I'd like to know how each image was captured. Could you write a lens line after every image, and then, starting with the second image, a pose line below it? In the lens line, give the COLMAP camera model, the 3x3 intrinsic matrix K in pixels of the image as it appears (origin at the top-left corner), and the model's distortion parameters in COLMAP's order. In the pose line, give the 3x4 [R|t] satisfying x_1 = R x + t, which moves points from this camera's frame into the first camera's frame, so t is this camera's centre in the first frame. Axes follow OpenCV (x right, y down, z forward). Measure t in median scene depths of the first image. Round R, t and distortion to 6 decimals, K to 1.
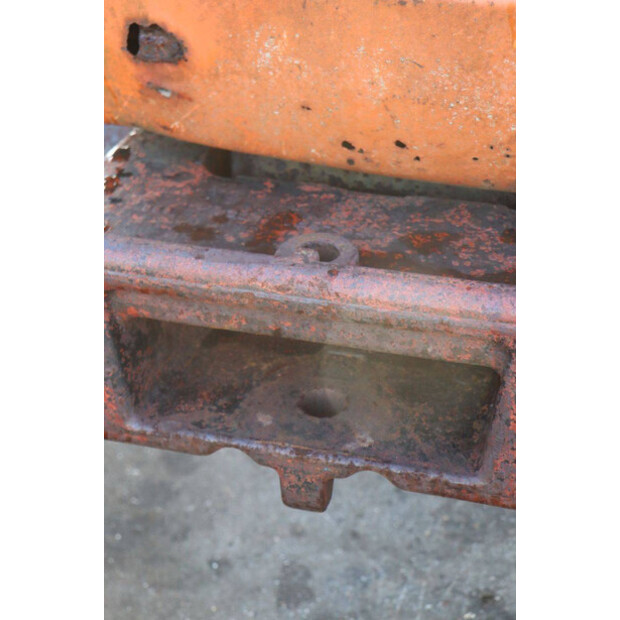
lens RADIAL K [[1480.7, 0, 313.5], [0, 1480.7, 313.9], [0, 0, 1]] dist [0.311465, 0.000000]
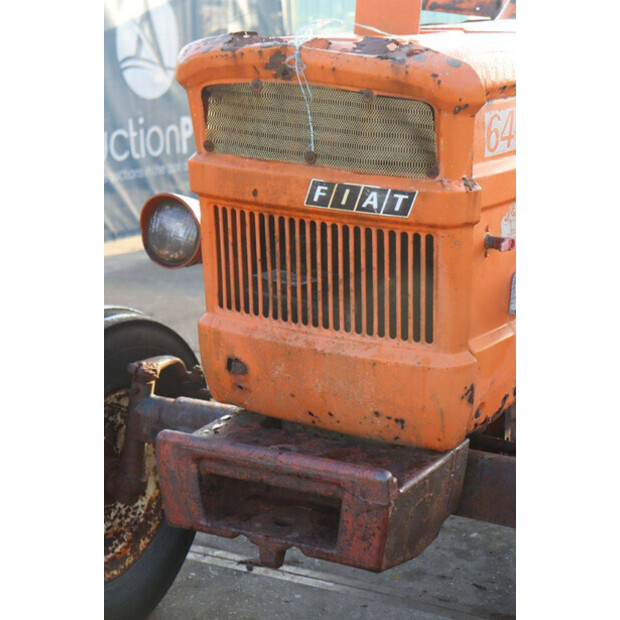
lens RADIAL K [[1323.6, 0, 311.0], [0, 1323.6, 310.1], [0, 0, 1]] dist [0.375343, 0.000000]
pose [[0.973562, 0.063933, -0.219292, 0.486656], [-0.126905, 0.949624, -0.286548, 0.341948], [0.189926, 0.306802, 0.932631, -1.039328]]
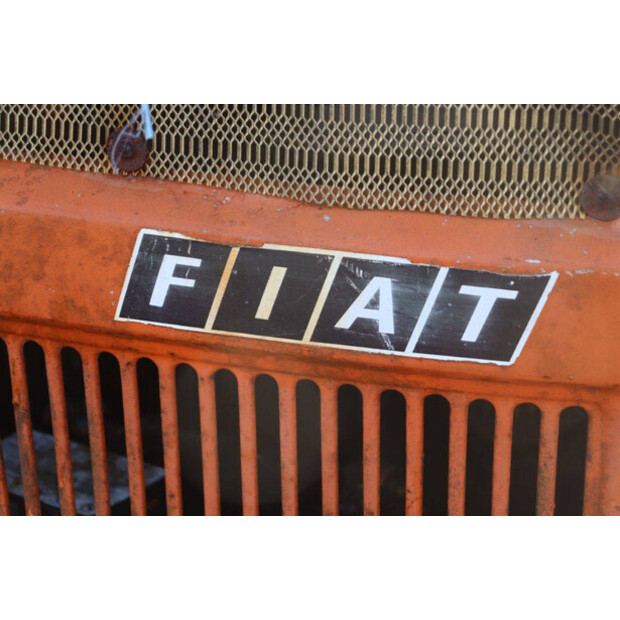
lens RADIAL K [[1480.7, 0, 310.5], [0, 1480.7, 311.1], [0, 0, 1]] dist [0.311465, 0.000000]
pose [[0.998548, 0.013580, -0.052124, 0.141196], [-0.024032, 0.978365, -0.205486, -0.258669], [0.048206, 0.206440, 0.977271, 0.173061]]
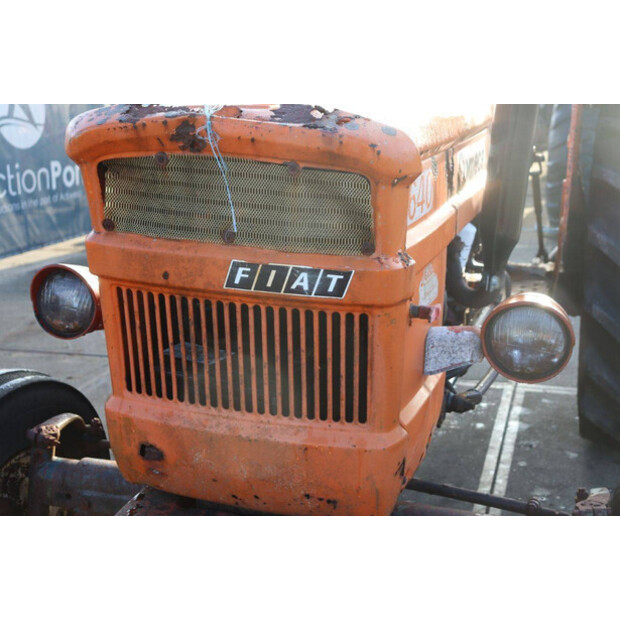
lens RADIAL K [[880.7, 0, 312.2], [0, 880.7, 303.6], [0, 0, 1]] dist [0.077725, 0.000000]
pose [[0.999525, 0.004628, -0.030483, 0.185126], [-0.012610, 0.963557, -0.267207, -0.039932], [0.028136, 0.267465, 0.963157, -0.374624]]
